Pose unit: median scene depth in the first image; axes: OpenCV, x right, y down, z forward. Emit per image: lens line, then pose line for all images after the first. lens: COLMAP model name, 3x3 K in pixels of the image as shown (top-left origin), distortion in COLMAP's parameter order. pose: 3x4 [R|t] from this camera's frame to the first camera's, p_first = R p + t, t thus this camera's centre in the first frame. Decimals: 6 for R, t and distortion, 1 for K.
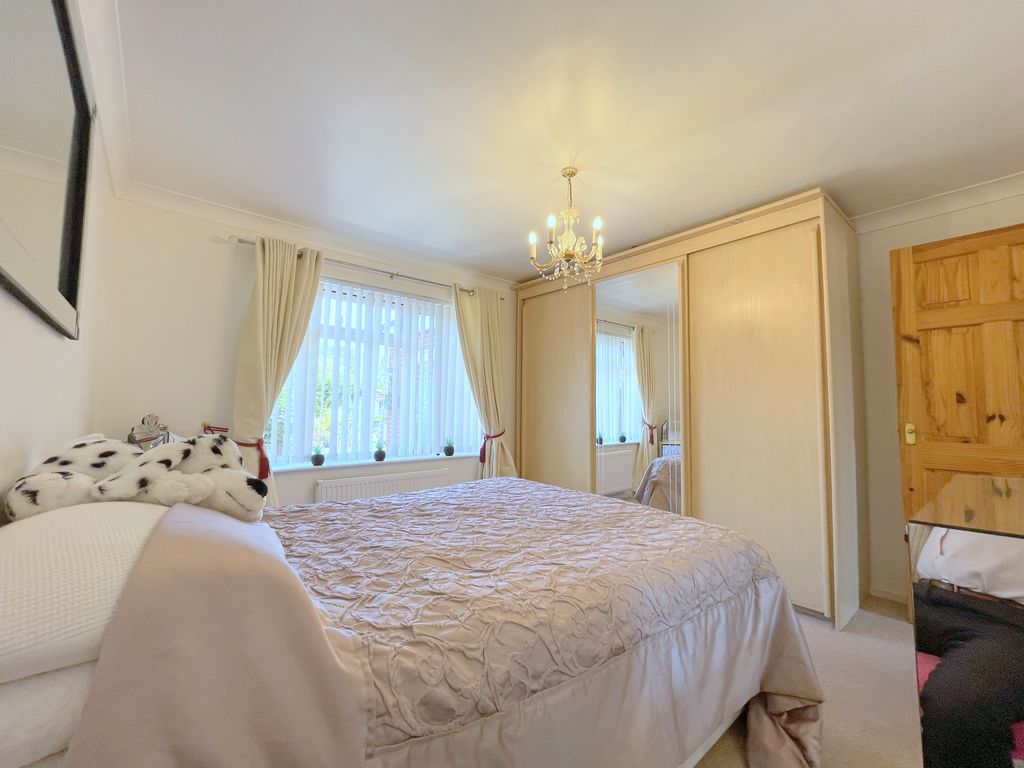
lens RADIAL K [[414.0, 0, 516.1], [0, 414.0, 381.7], [0, 0, 1]] dist [-0.005201, 0.000692]
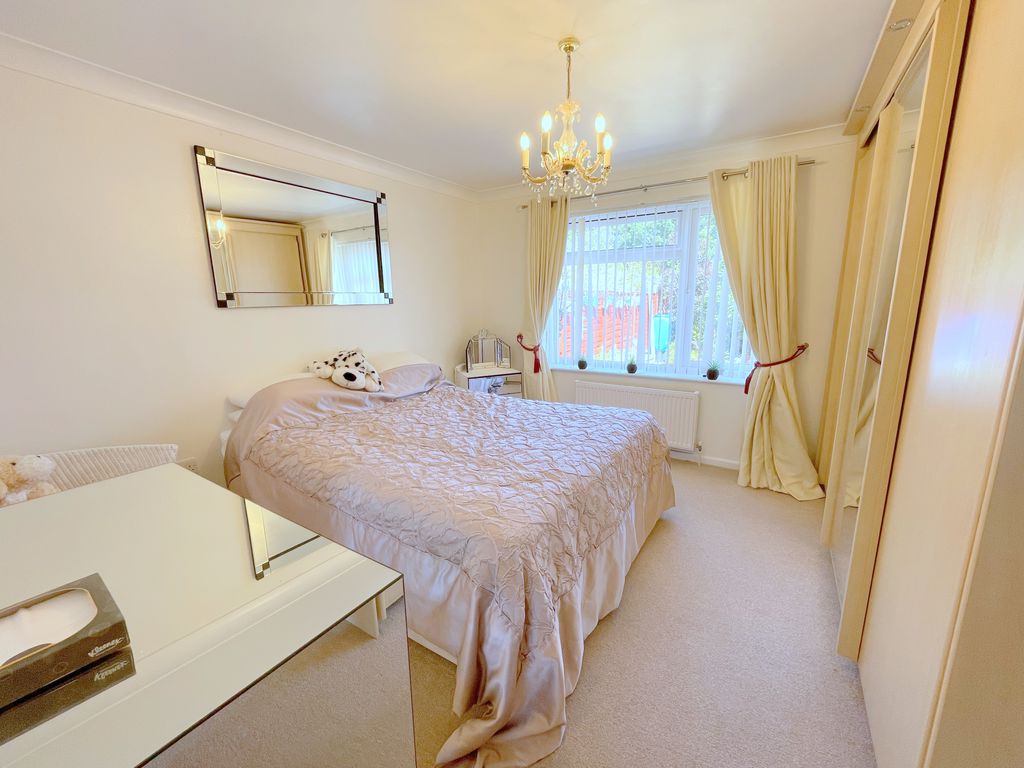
lens RADIAL K [[414.0, 0, 516.1], [0, 414.0, 381.7], [0, 0, 1]] dist [-0.005201, 0.000692]
pose [[0.312488, 0.175973, -0.933480, 0.680281], [0.084292, 0.973678, 0.211768, -0.051085], [0.946175, -0.144860, 0.289429, 0.432212]]
